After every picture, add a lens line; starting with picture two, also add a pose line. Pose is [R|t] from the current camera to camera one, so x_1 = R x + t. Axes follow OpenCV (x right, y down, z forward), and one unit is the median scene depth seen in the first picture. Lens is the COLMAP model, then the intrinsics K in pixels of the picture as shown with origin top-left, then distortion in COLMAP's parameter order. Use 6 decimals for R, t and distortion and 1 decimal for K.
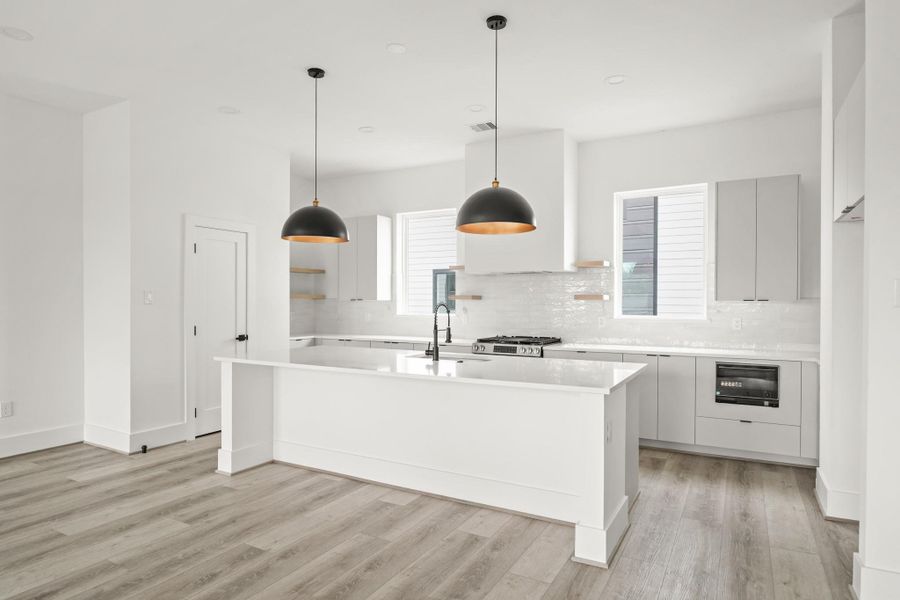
lens RADIAL K [[529.4, 0, 449.9], [0, 529.4, 307.3], [0, 0, 1]] dist [-0.004333, -0.000380]
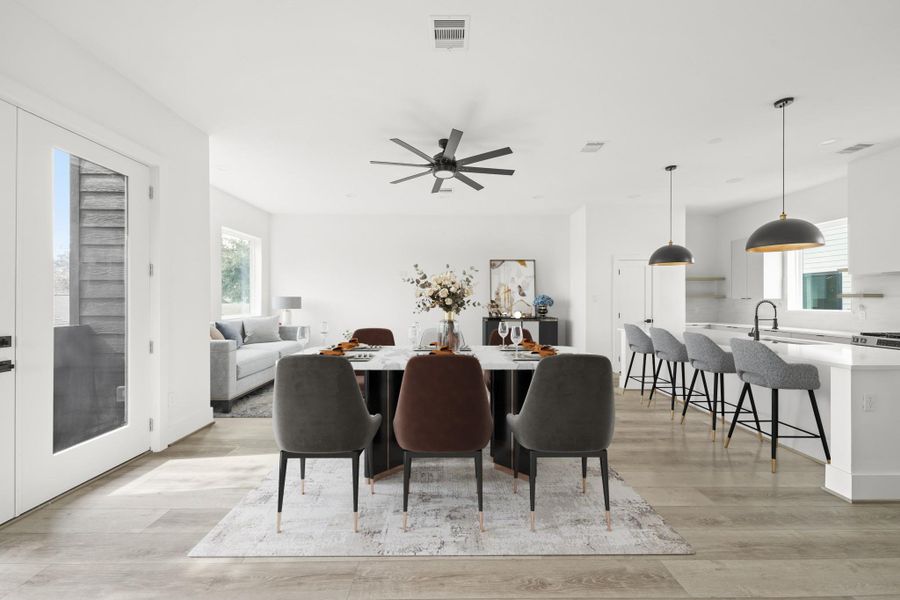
lens RADIAL K [[529.4, 0, 450.7], [0, 529.4, 300.3], [0, 0, 1]] dist [-0.004333, -0.000380]
pose [[0.496701, -0.004872, -0.867908, 0.668412], [-0.007629, 0.999921, -0.009979, 0.009872], [0.867888, 0.011578, 0.496625, -0.363023]]
